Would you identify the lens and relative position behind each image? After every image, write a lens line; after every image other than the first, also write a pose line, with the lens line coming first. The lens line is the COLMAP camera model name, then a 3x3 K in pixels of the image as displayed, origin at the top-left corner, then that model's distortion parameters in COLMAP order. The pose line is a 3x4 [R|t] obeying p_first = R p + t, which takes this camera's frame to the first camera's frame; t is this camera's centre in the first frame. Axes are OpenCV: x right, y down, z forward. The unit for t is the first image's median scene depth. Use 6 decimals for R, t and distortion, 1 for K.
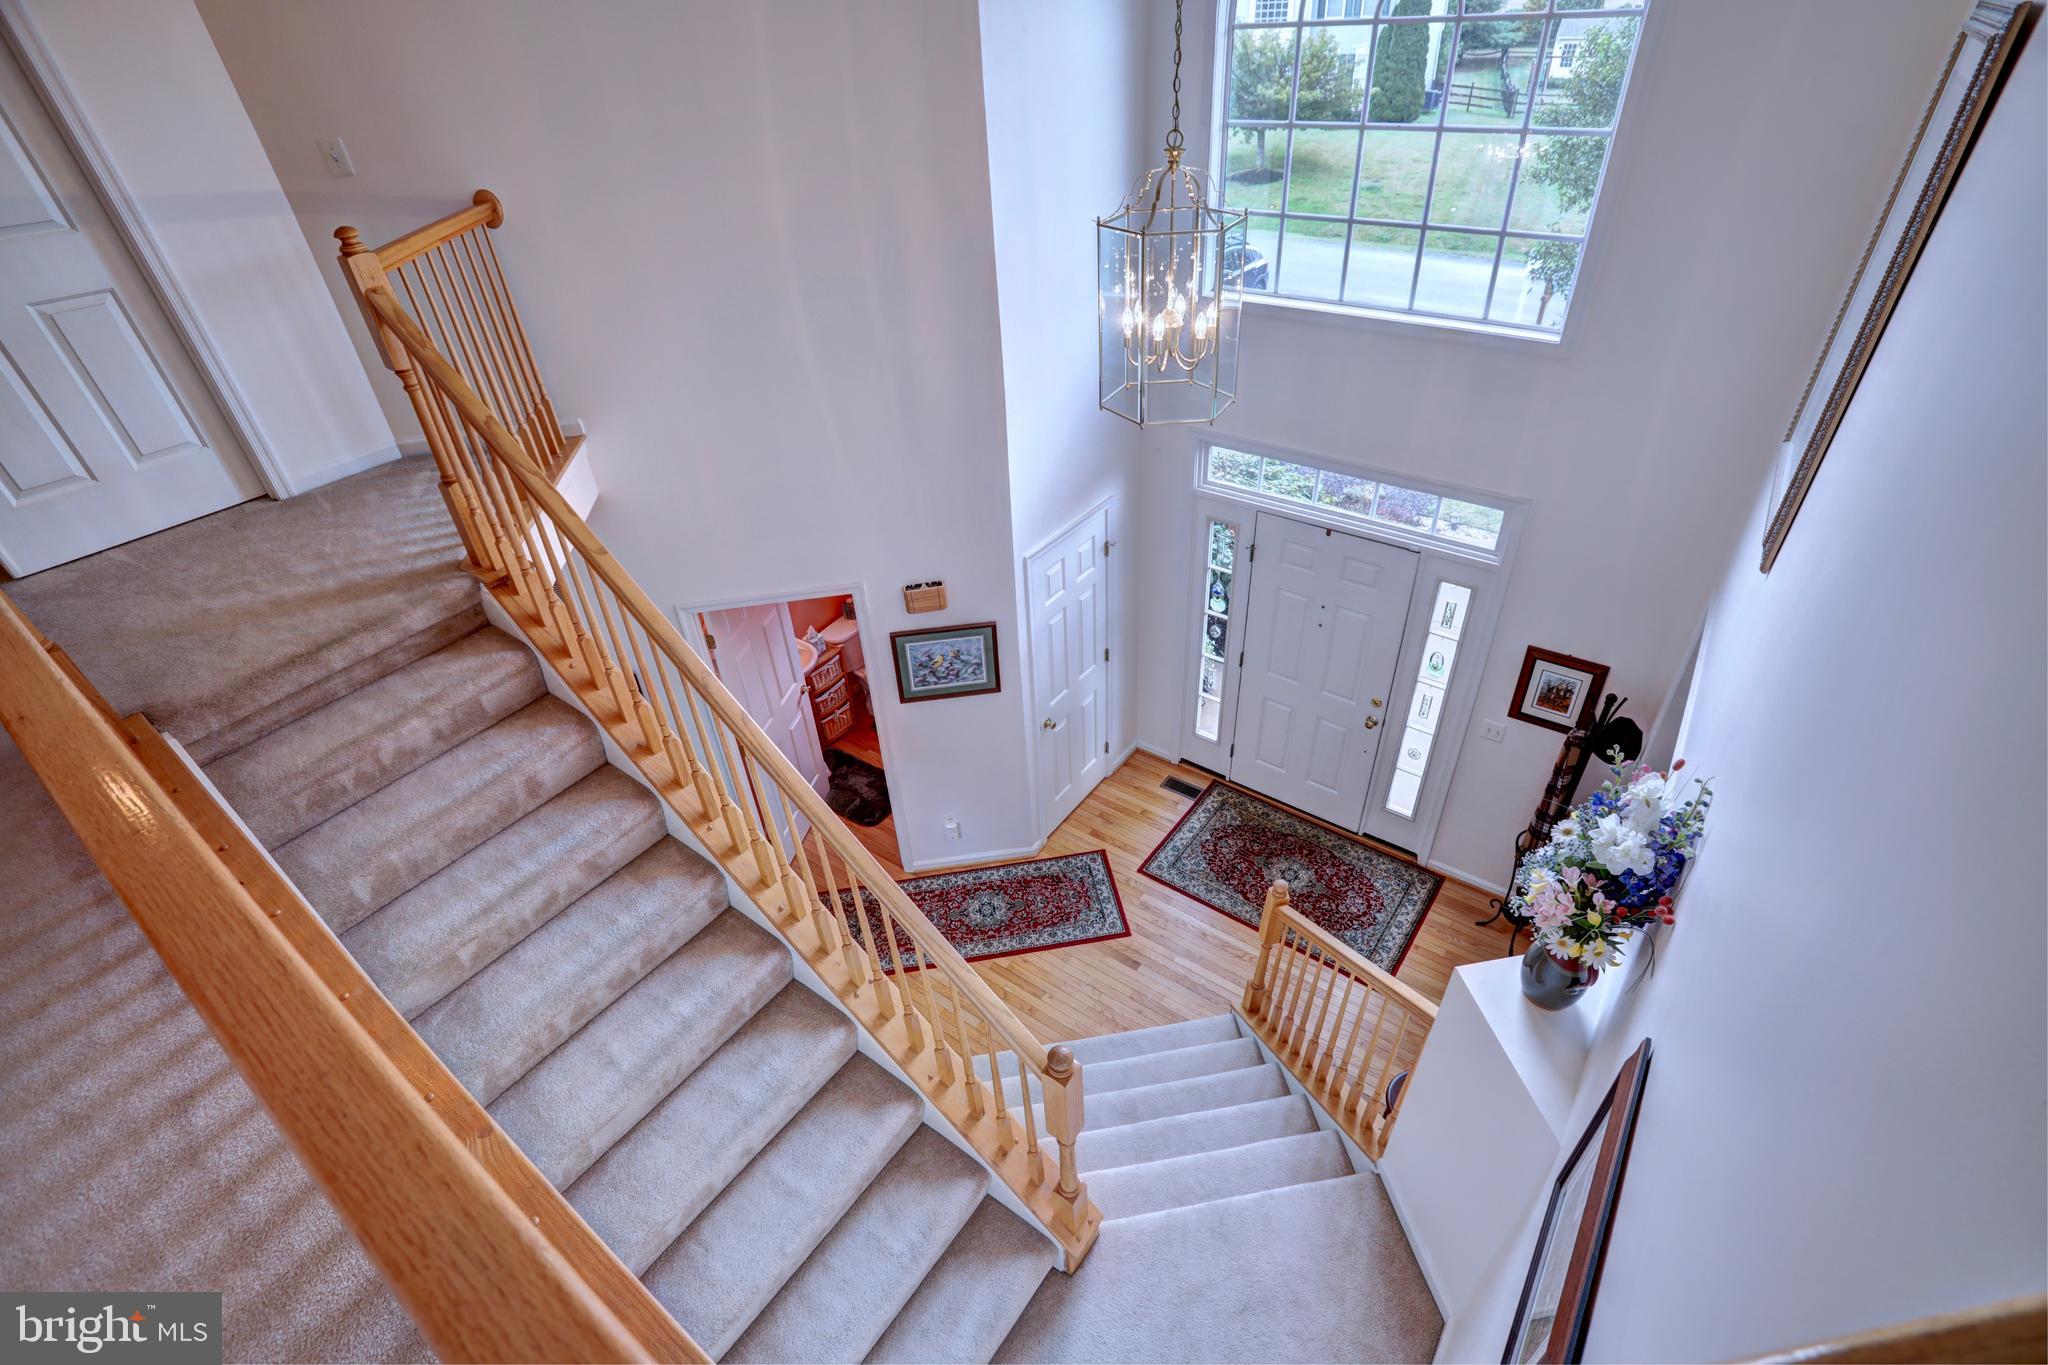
lens RADIAL K [[926.7, 0, 1024.1], [0, 926.7, 676.4], [0, 0, 1]] dist [-0.074846, 0.024813]
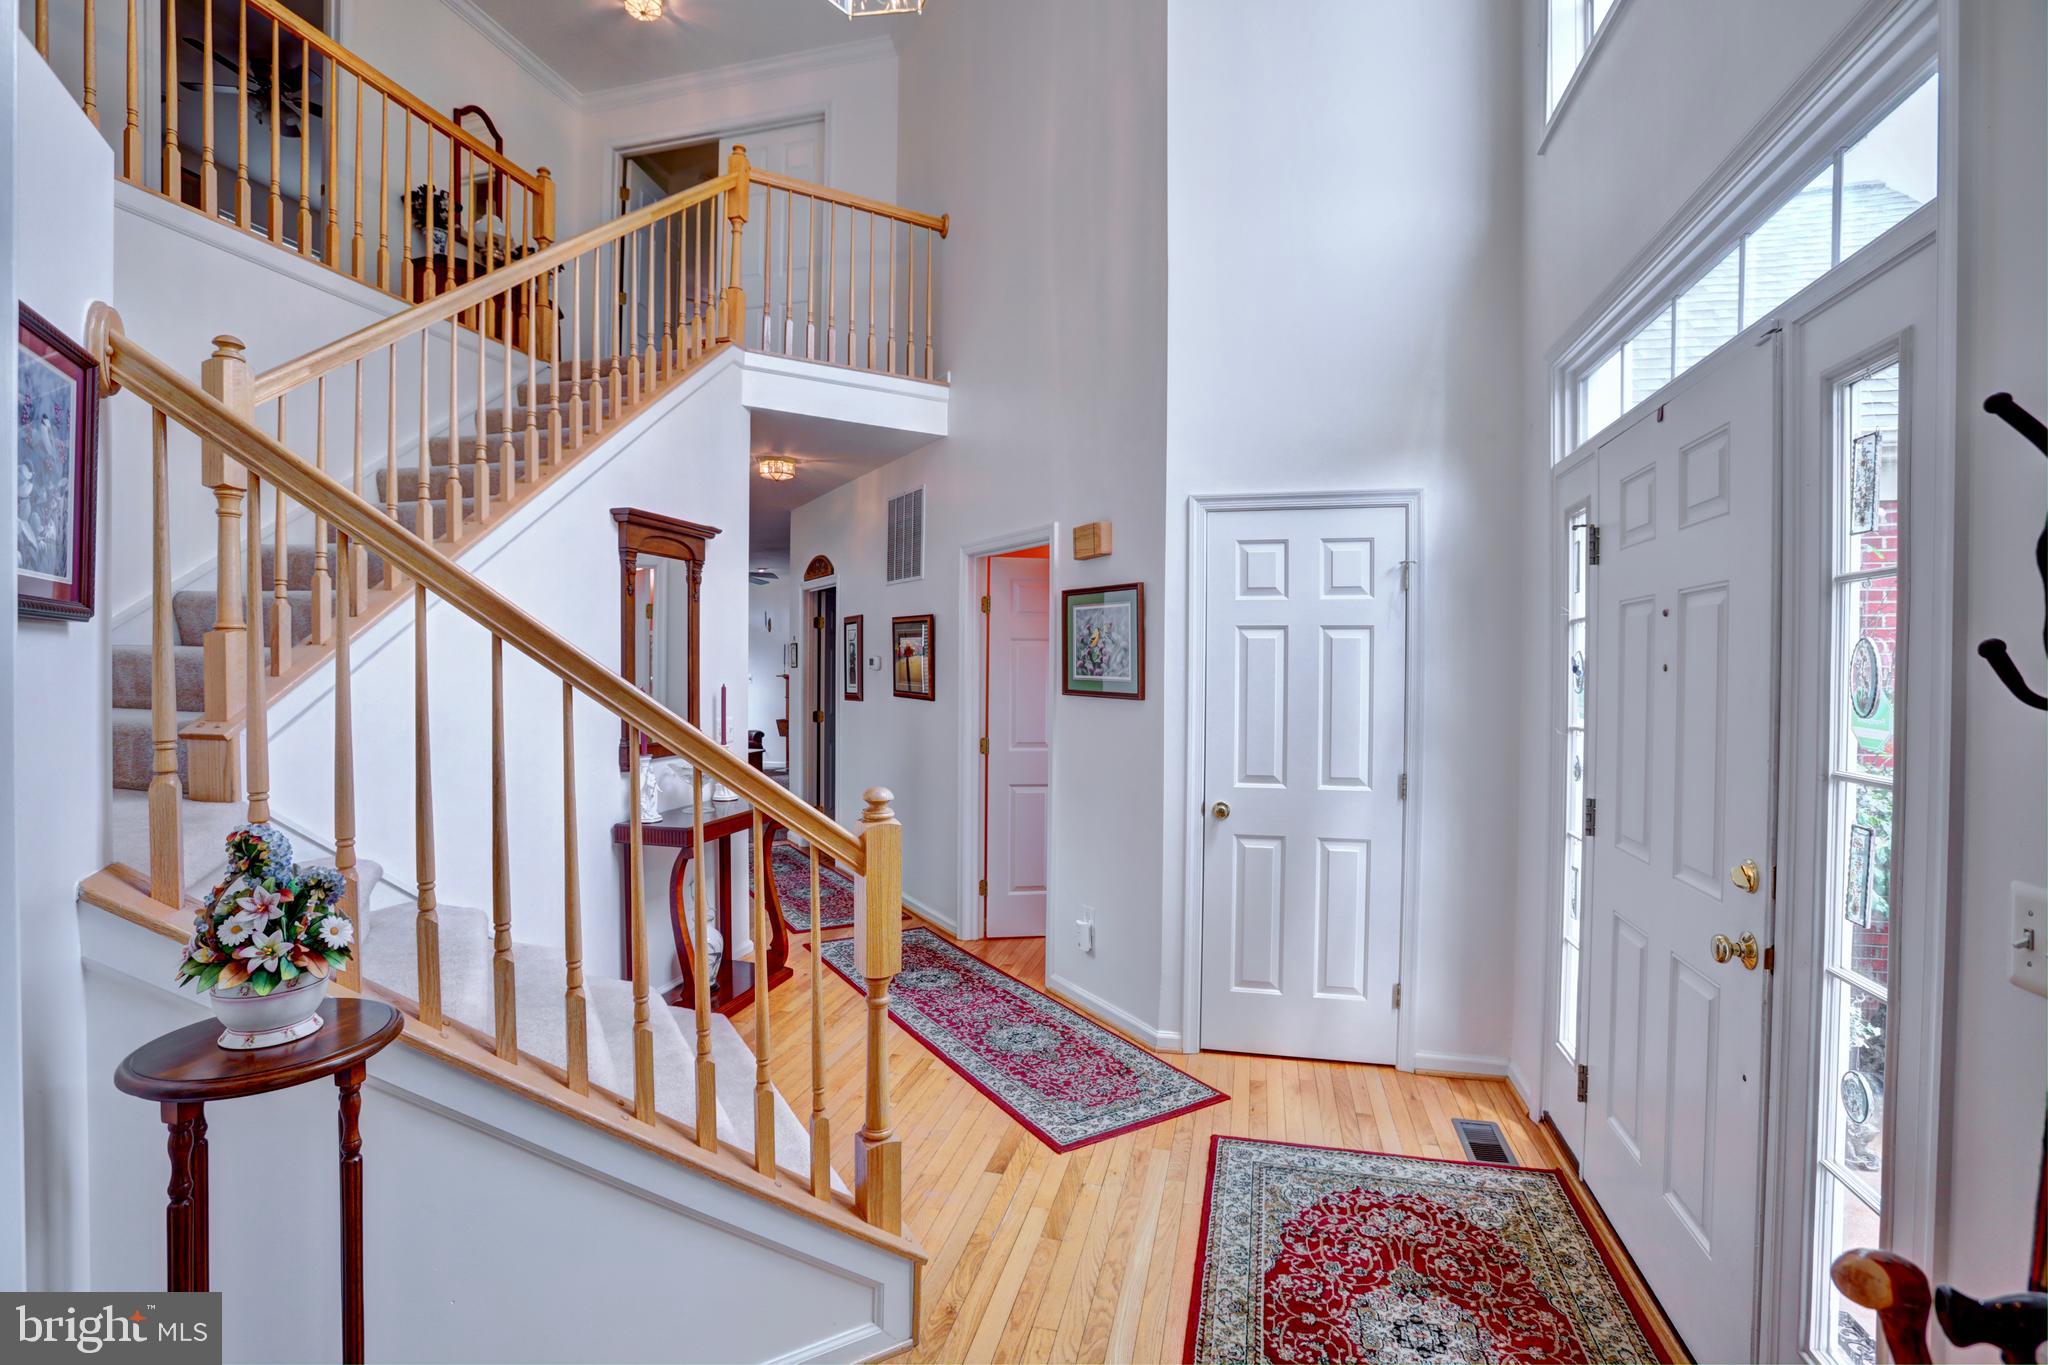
lens RADIAL K [[926.7, 0, 1024.1], [0, 926.7, 676.4], [0, 0, 1]] dist [-0.074846, 0.024813]
pose [[0.379461, 0.065882, -0.922859, 0.556688], [-0.565405, 0.806048, -0.174941, 0.164963], [0.732343, 0.588172, 0.343114, 0.650197]]
